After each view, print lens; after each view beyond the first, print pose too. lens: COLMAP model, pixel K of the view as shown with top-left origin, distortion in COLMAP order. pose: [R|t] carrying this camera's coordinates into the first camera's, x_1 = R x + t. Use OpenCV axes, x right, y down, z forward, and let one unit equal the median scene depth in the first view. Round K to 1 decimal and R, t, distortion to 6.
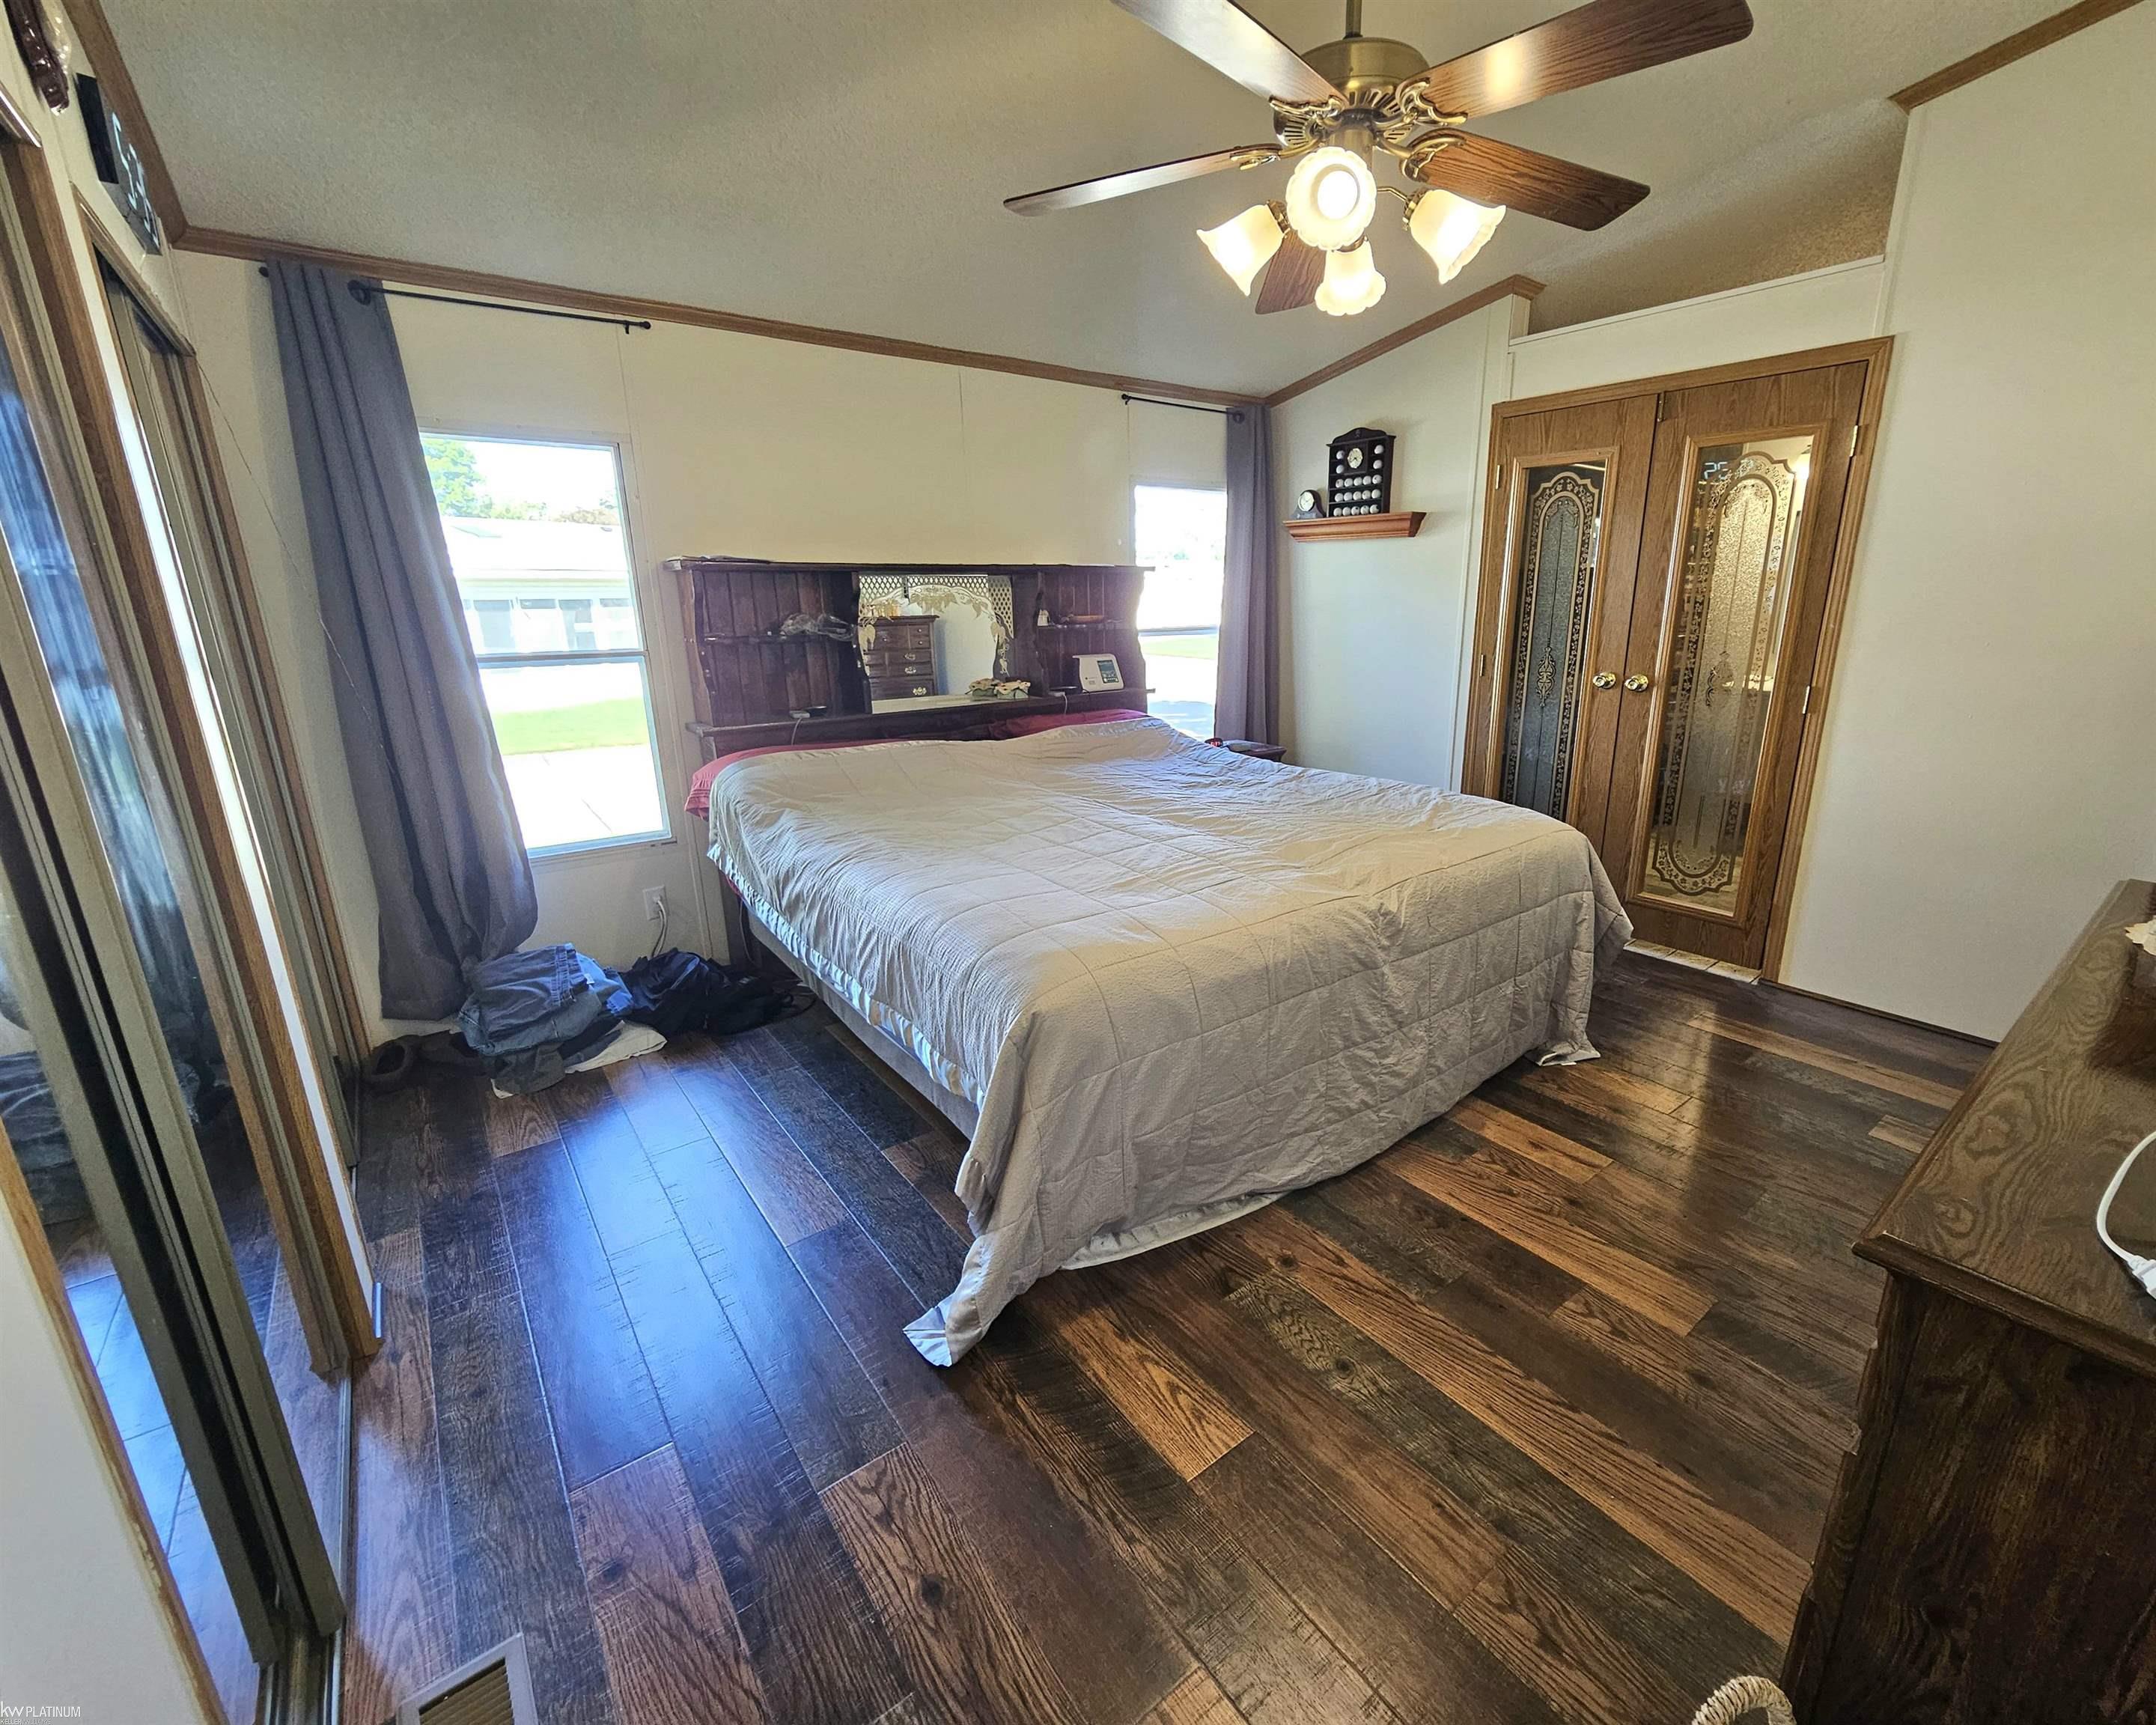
lens RADIAL K [[940.1, 0, 1157.2], [0, 940.1, 856.7], [0, 0, 1]] dist [0.000886, 0.000041]
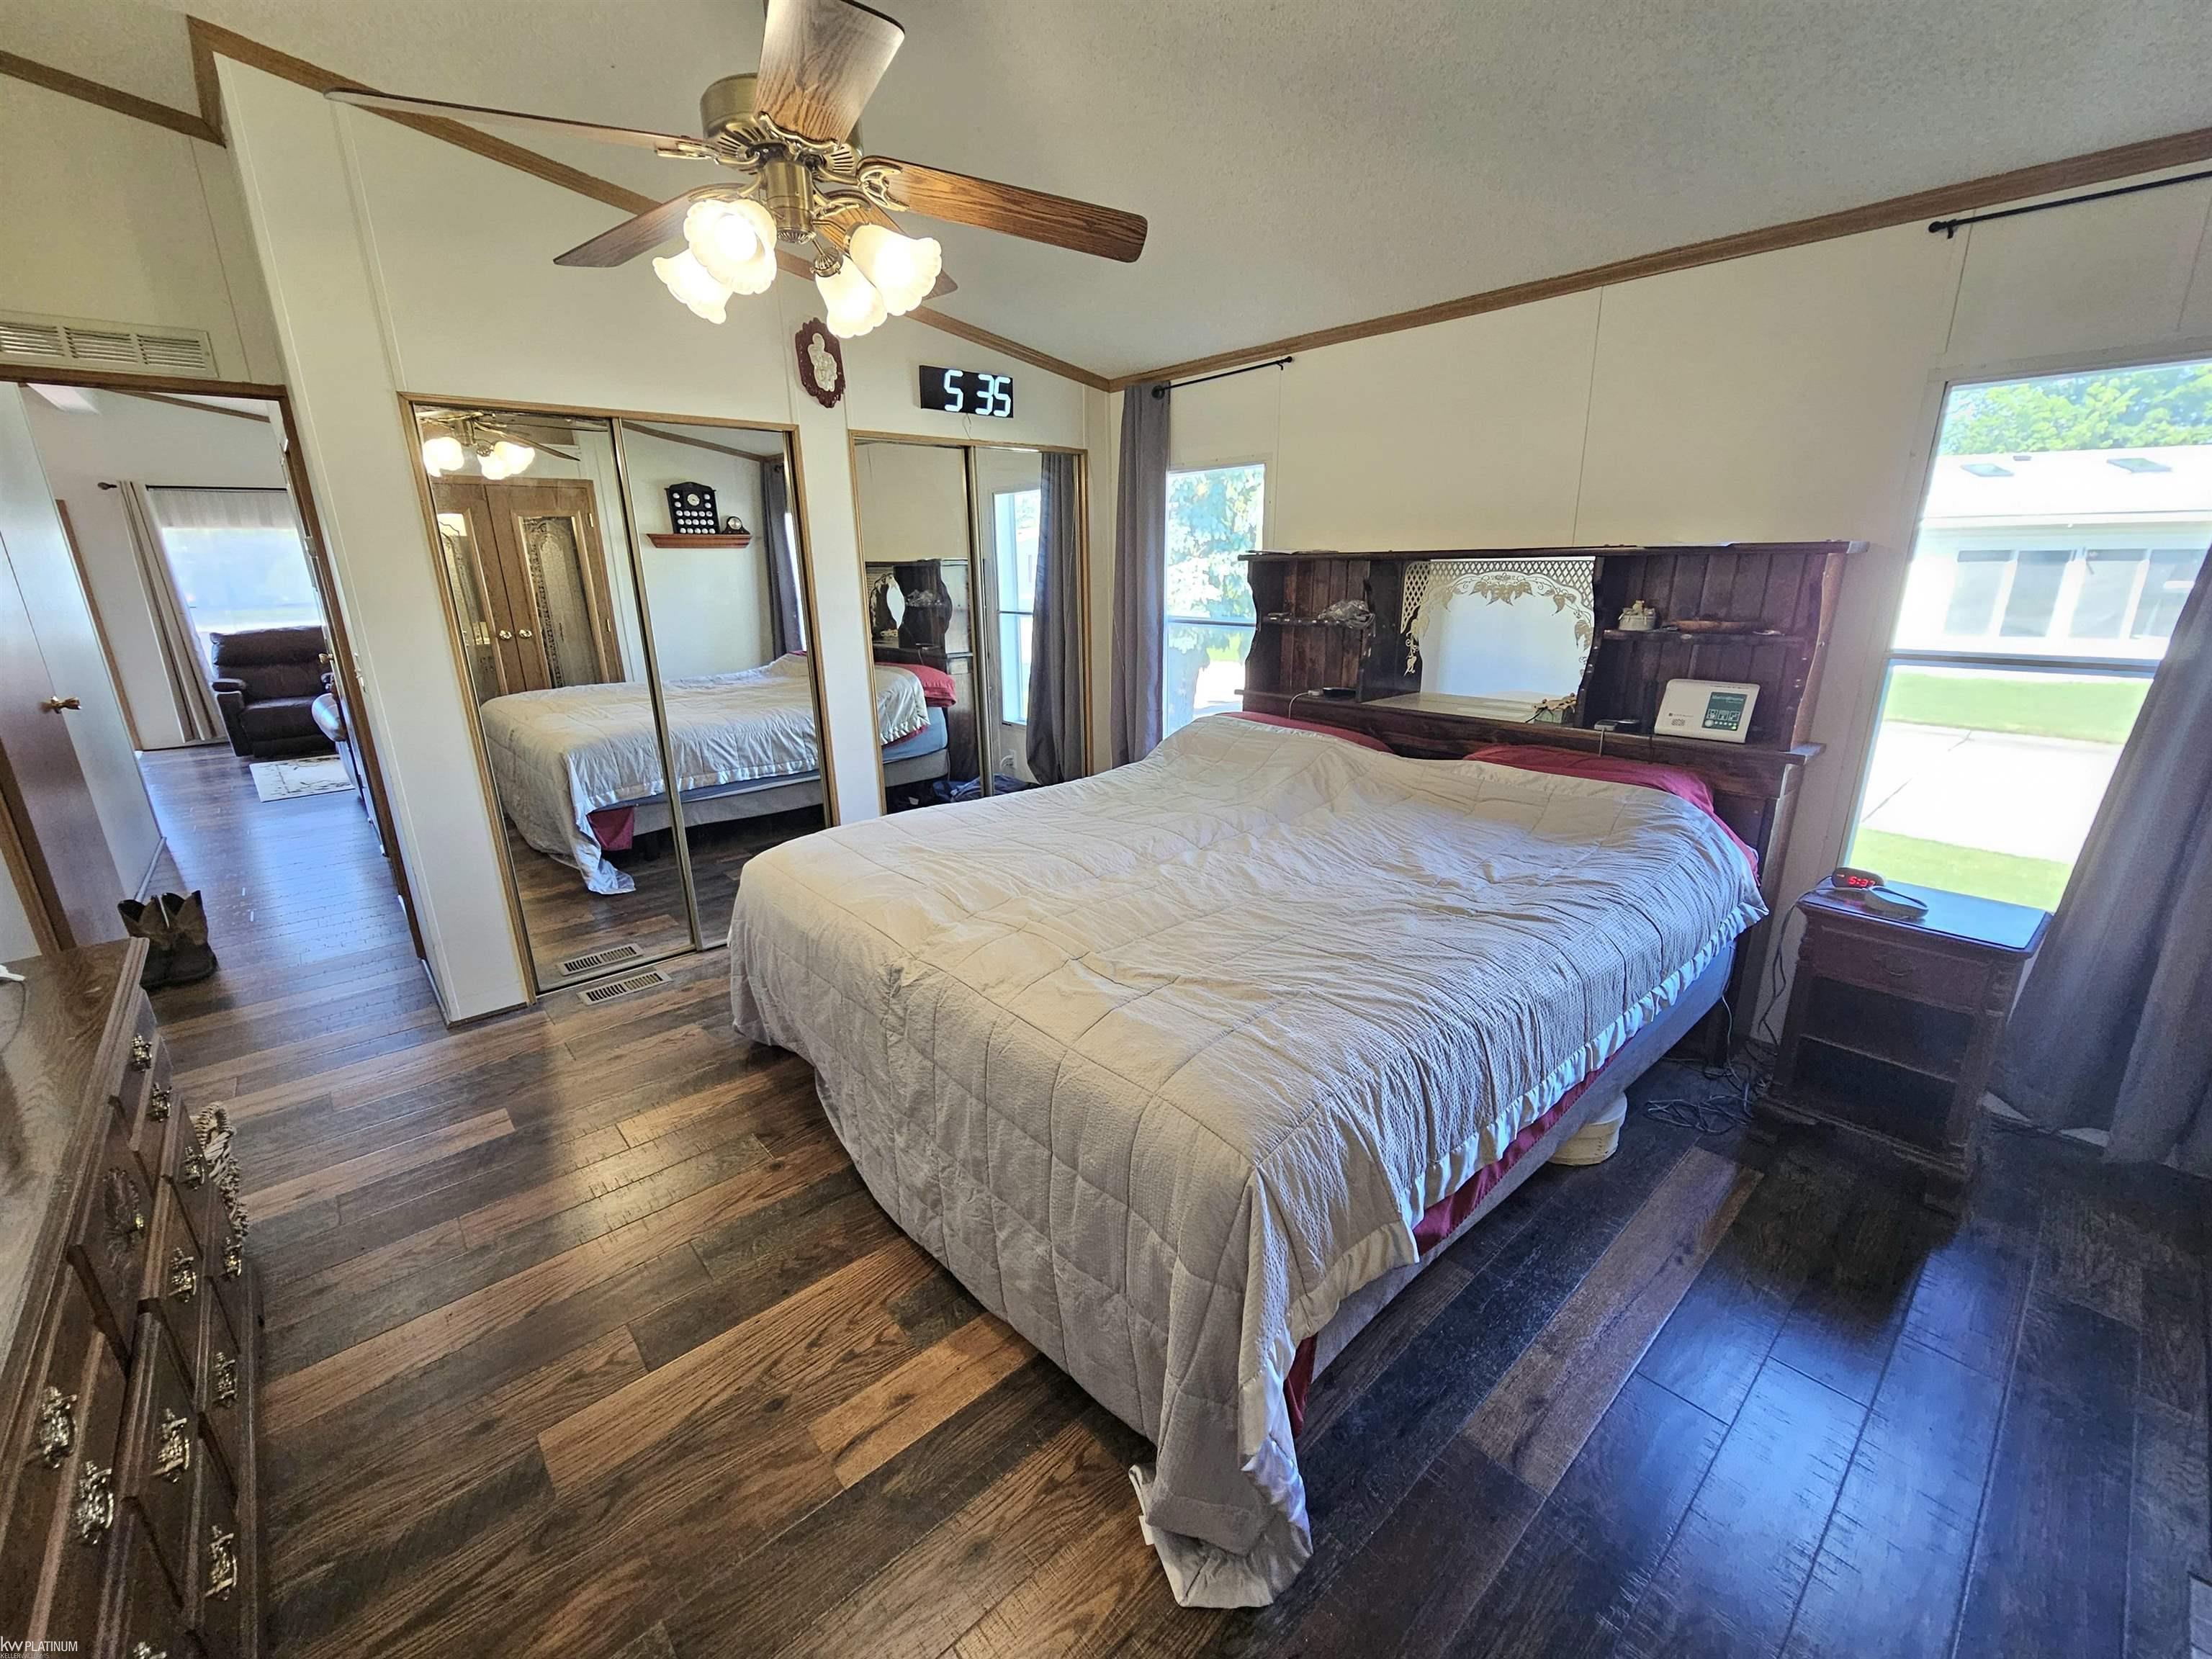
lens RADIAL K [[916.5, 0, 1106.0], [0, 916.5, 829.5], [0, 0, 1]] dist [-0.001619, -0.000074]
pose [[0.043730, 0.292232, -0.955347, 0.930960], [-0.254979, 0.927858, 0.272151, -0.320495], [0.965957, 0.231692, 0.115088, 0.948105]]
